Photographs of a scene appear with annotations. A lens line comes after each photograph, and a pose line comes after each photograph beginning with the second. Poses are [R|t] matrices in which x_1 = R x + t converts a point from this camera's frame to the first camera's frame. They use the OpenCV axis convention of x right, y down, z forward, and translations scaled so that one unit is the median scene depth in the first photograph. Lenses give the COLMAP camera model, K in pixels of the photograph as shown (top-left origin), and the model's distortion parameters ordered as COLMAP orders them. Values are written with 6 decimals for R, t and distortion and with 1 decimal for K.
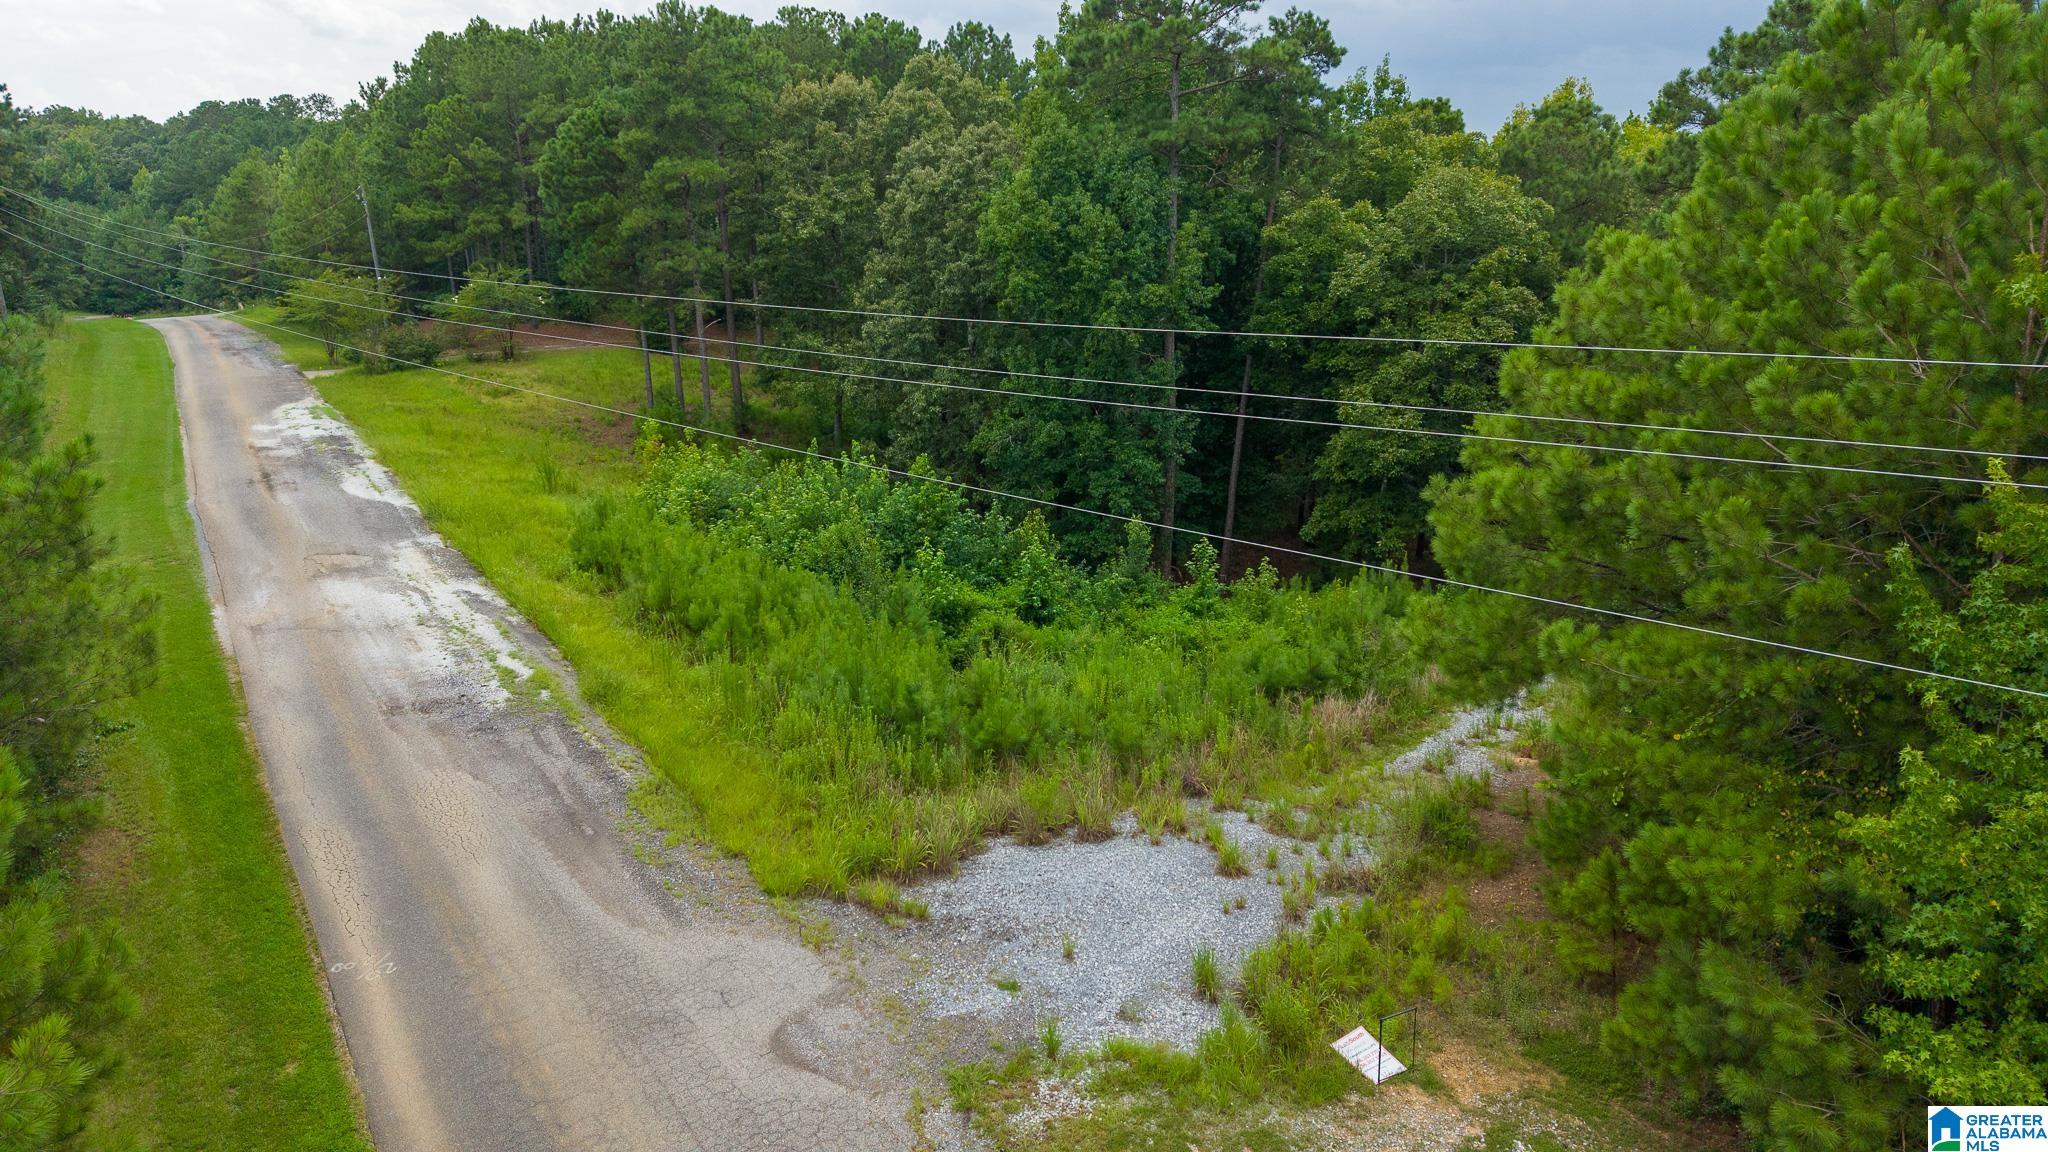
lens RADIAL K [[1367.1, 0, 1024.0], [0, 1367.1, 576.0], [0, 0, 1]] dist [0.003535, -0.005076]
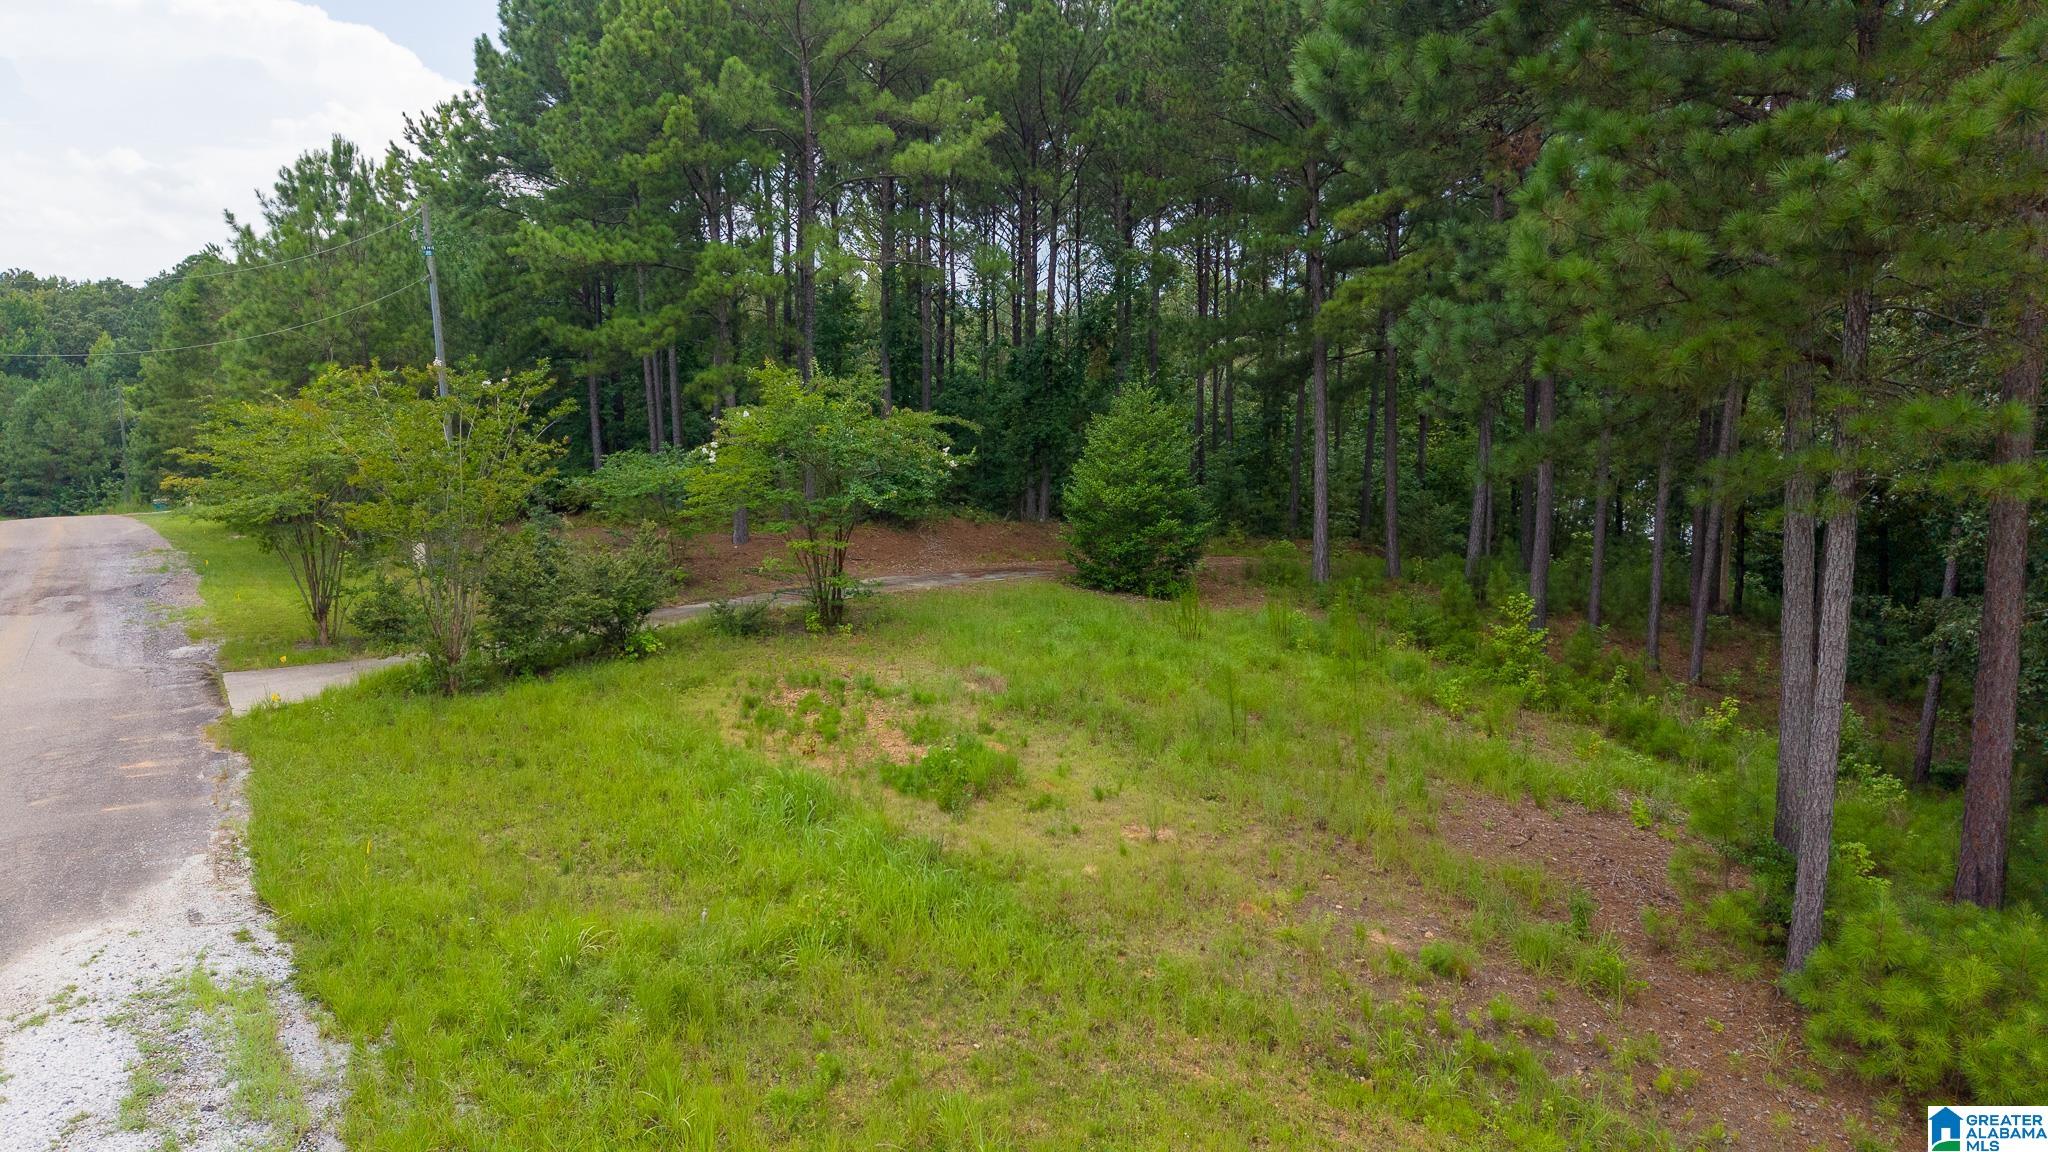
lens RADIAL K [[1367.1, 0, 1024.0], [0, 1367.1, 576.0], [0, 0, 1]] dist [0.003535, -0.005076]
pose [[0.999983, -0.002867, 0.005132, -0.320613], [0.003593, 0.989036, -0.147633, -0.116172], [-0.004652, 0.147649, 0.989029, 0.636534]]
